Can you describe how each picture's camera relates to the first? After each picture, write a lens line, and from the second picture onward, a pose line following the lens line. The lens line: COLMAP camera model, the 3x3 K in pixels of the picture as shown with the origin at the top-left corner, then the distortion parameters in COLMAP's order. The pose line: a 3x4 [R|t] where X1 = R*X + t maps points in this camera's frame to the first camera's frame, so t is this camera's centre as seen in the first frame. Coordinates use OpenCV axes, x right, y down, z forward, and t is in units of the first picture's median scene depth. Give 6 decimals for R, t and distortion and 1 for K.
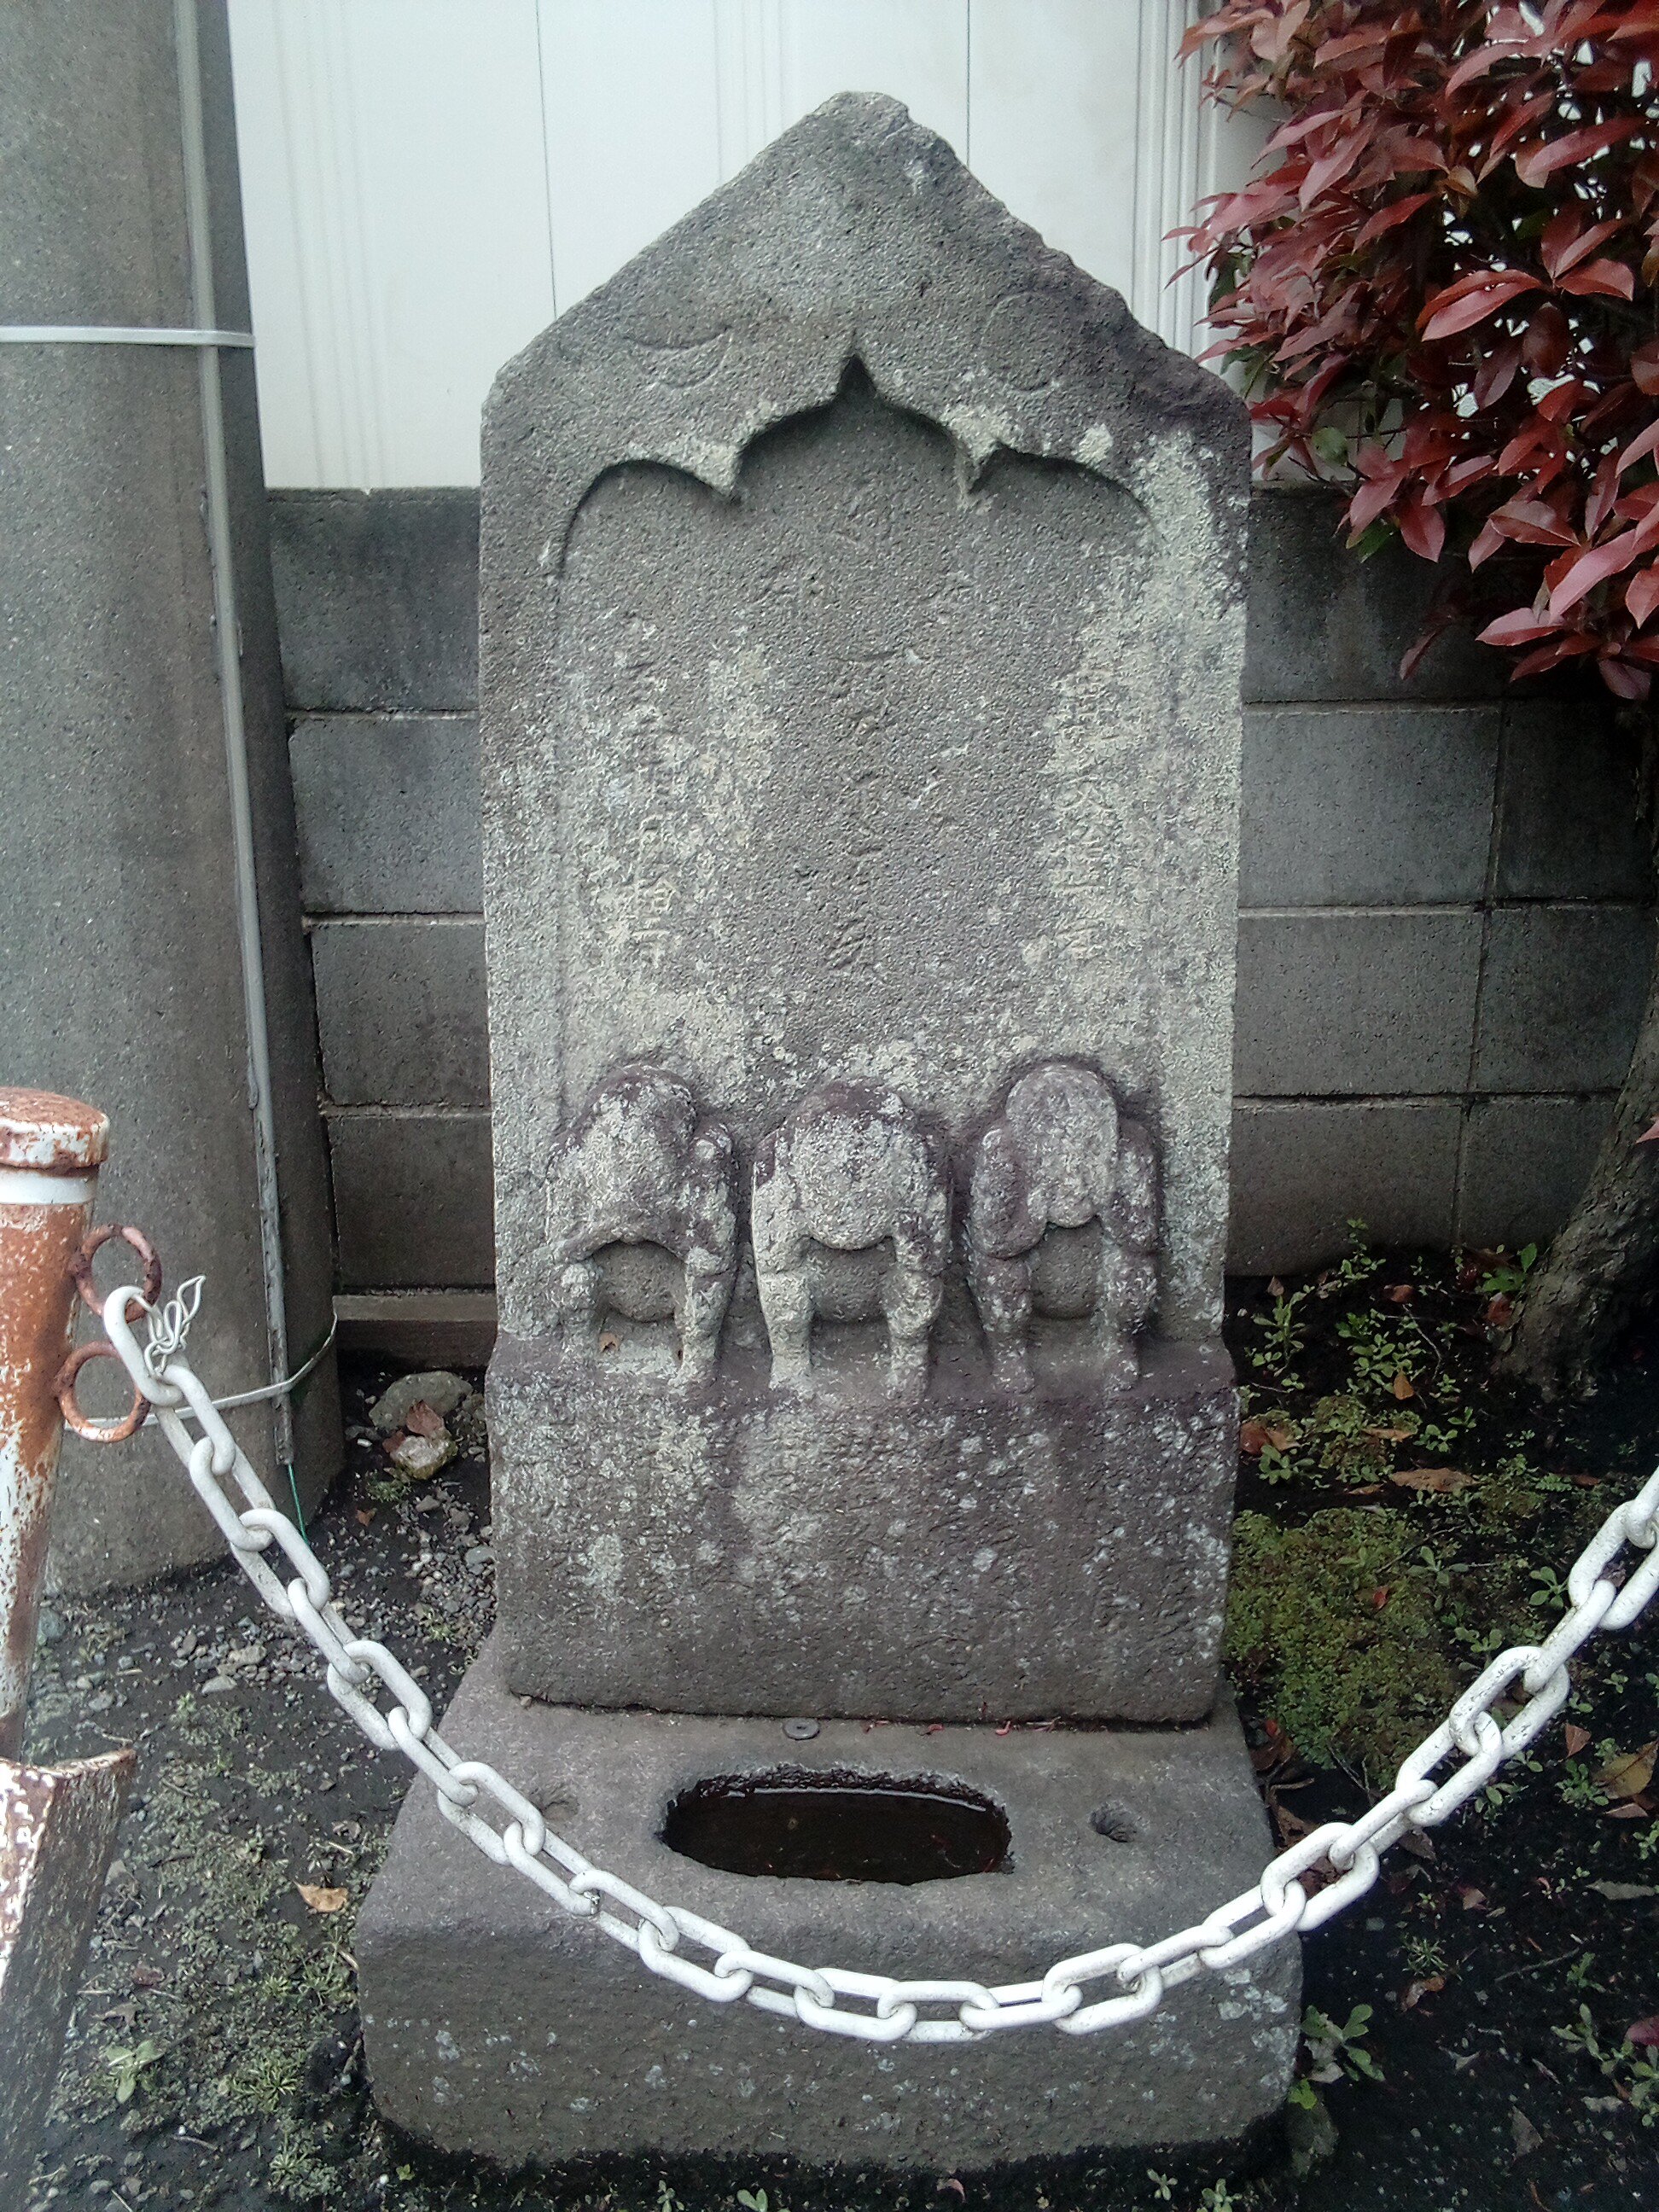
lens RADIAL K [[1842.1, 0, 829.5], [0, 1842.1, 1106.0], [0, 0, 1]] dist [0.083944, -0.138789]
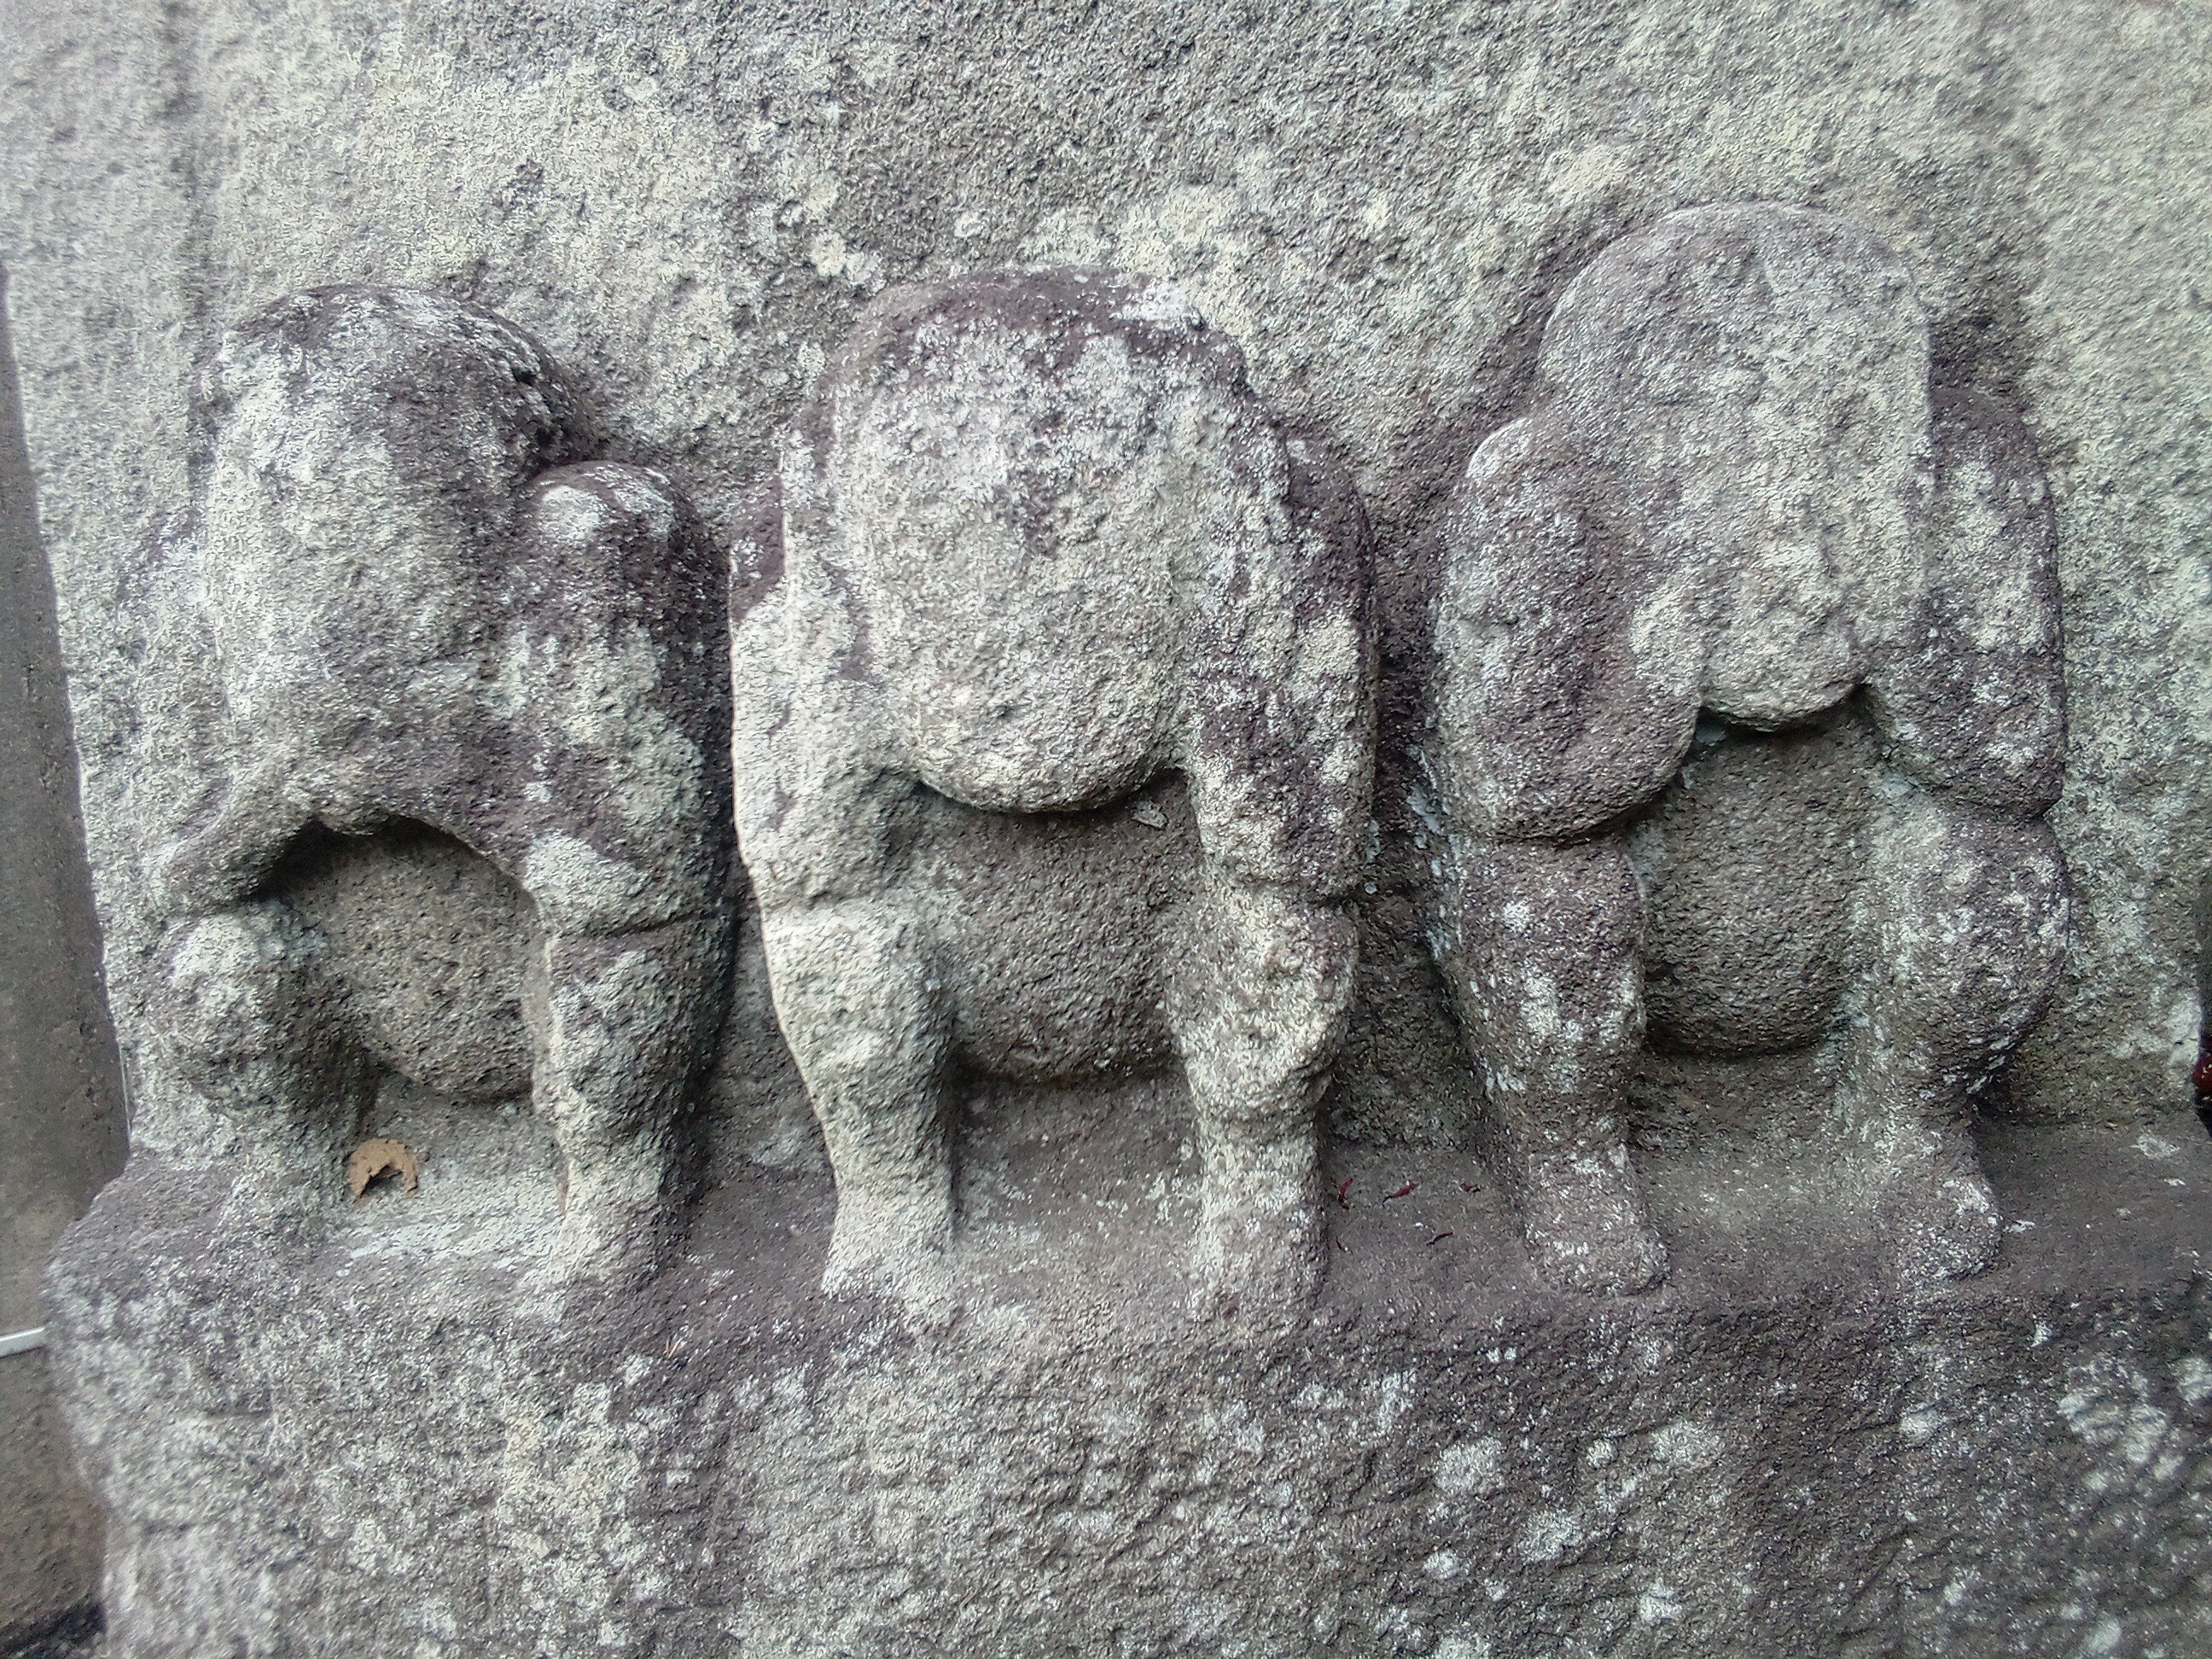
lens RADIAL K [[1842.1, 0, 1107.6], [0, 1842.1, 820.8], [0, 0, 1]] dist [0.083944, -0.138789]
pose [[0.998177, -0.032774, -0.050687, 0.036540], [0.027888, 0.995157, -0.094255, 0.106129], [0.053531, 0.092669, 0.994257, 0.693724]]
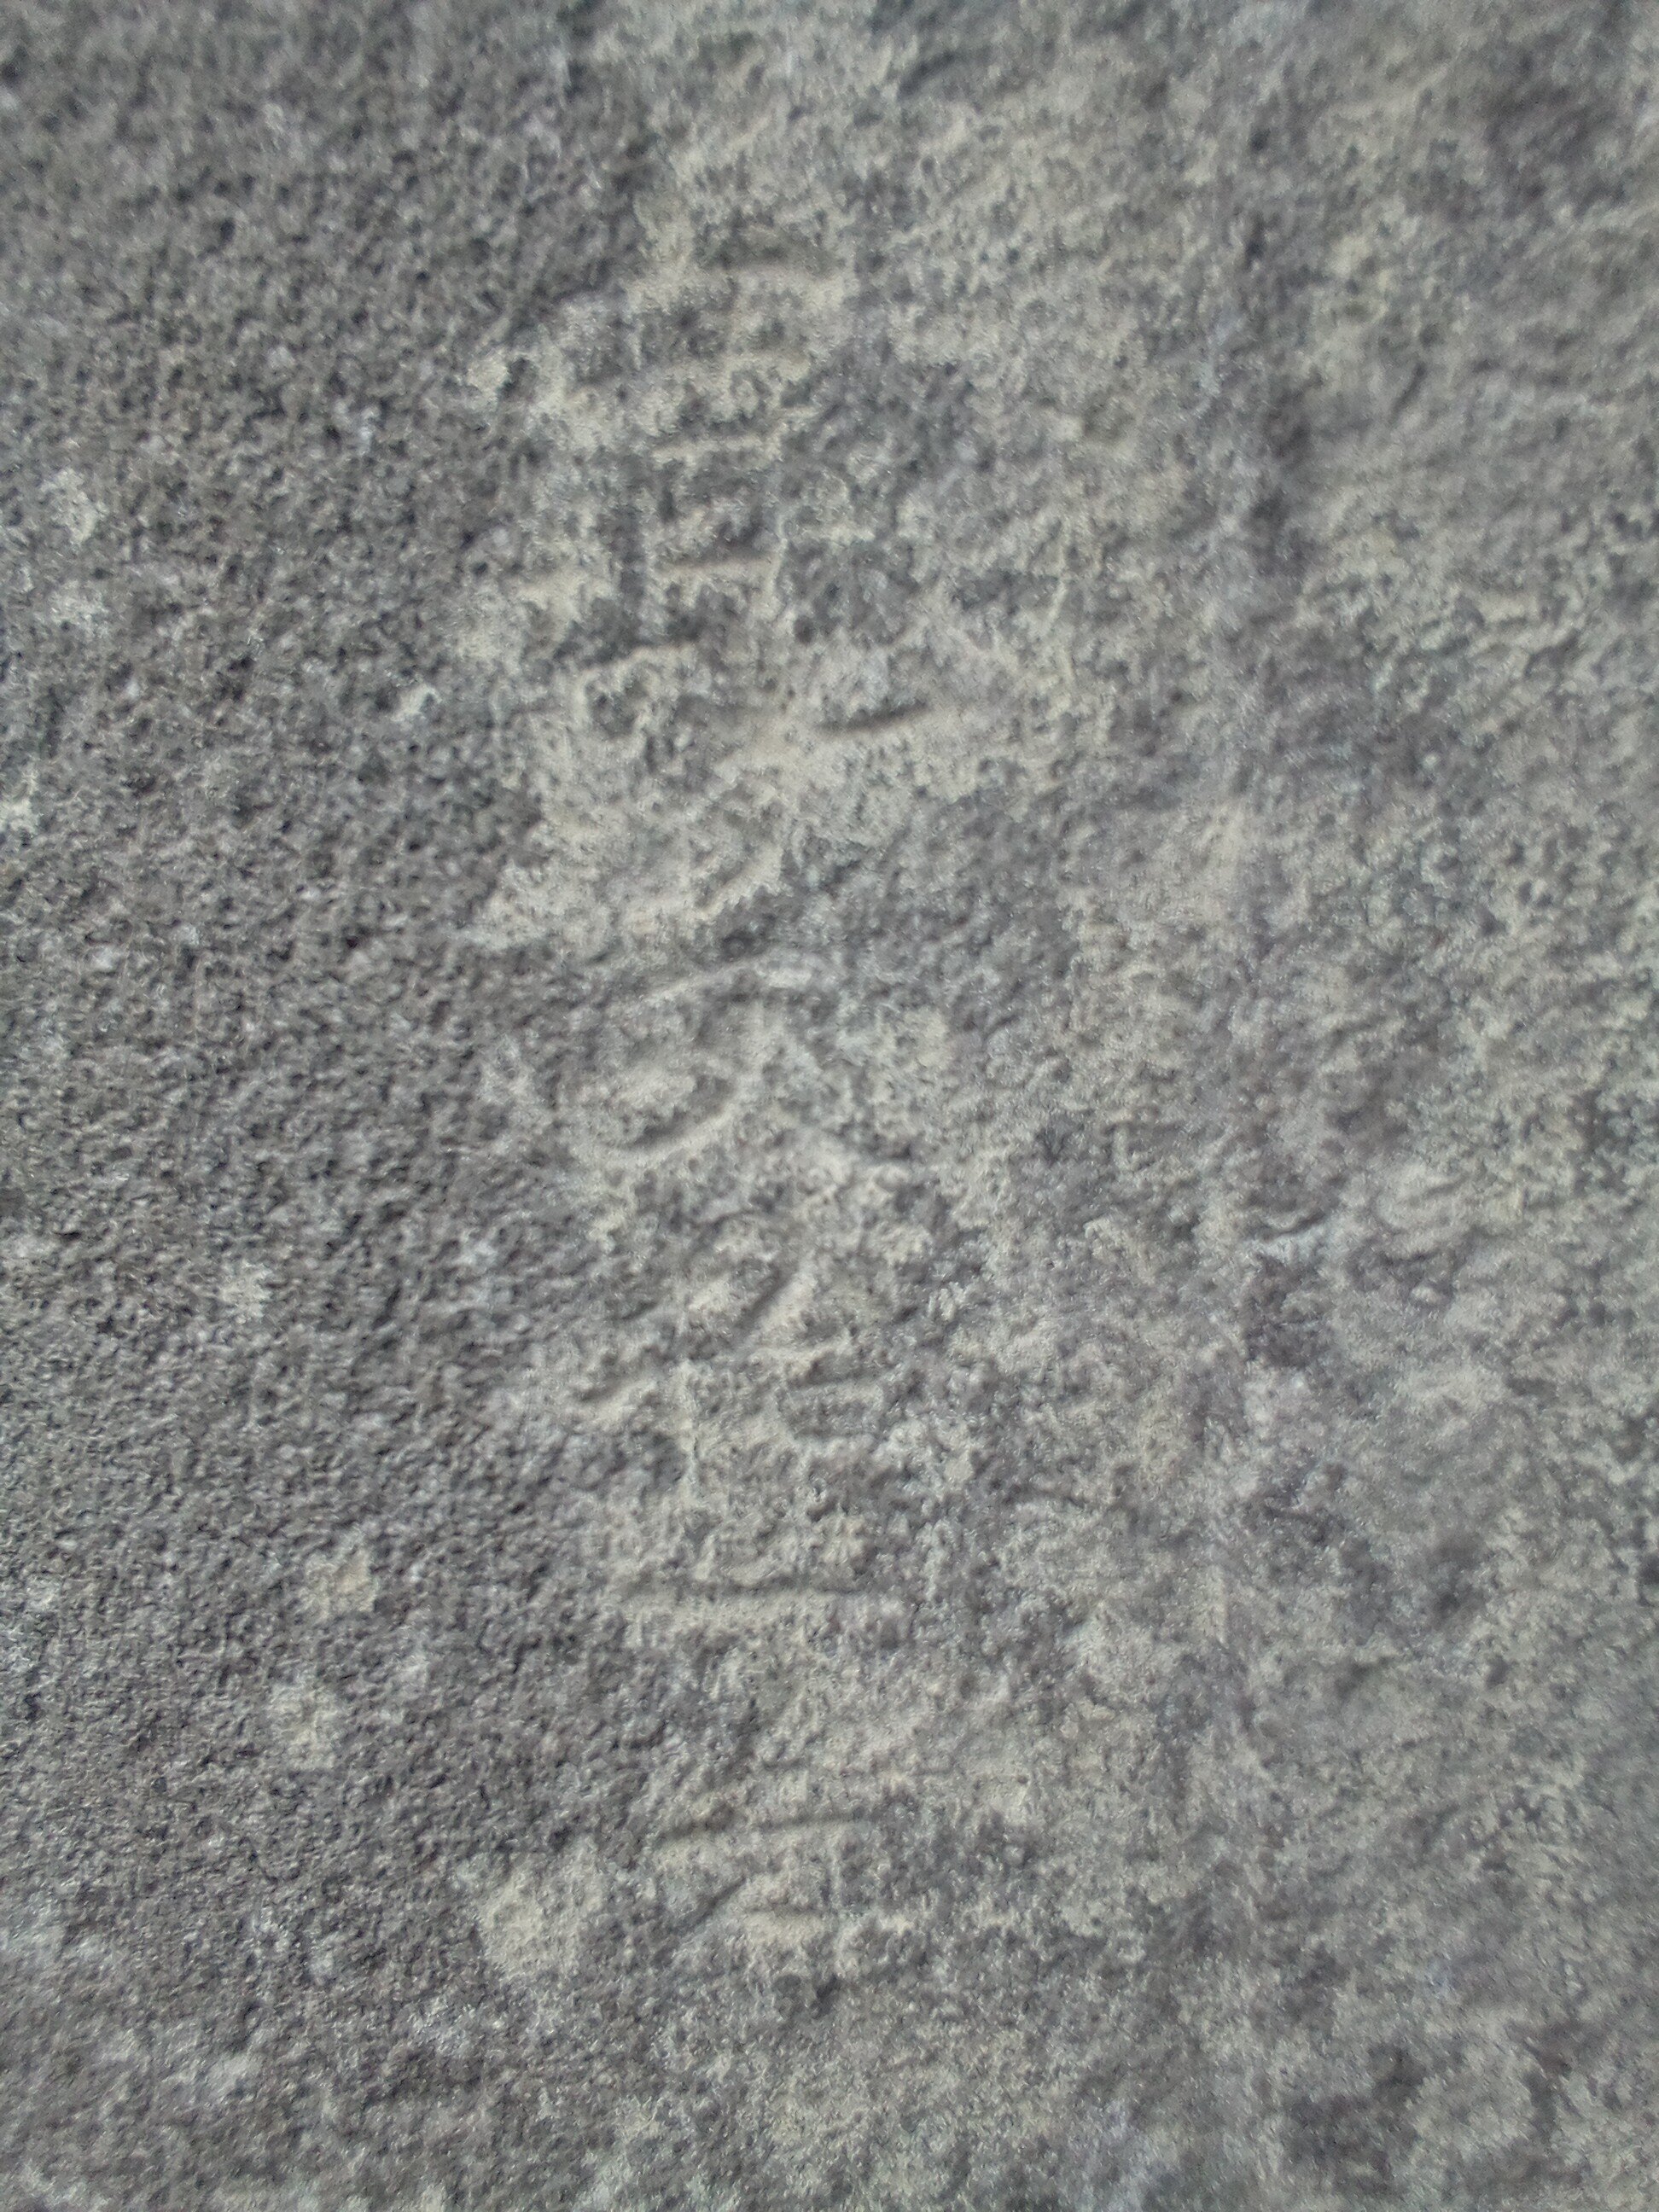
lens RADIAL K [[1842.1, 0, 829.5], [0, 1842.1, 1106.0], [0, 0, 1]] dist [0.083944, -0.138789]
pose [[0.989524, 0.012829, -0.143799, 0.163170], [-0.027825, 0.994317, -0.102761, -0.144050], [0.141664, 0.105685, 0.984257, 0.811397]]
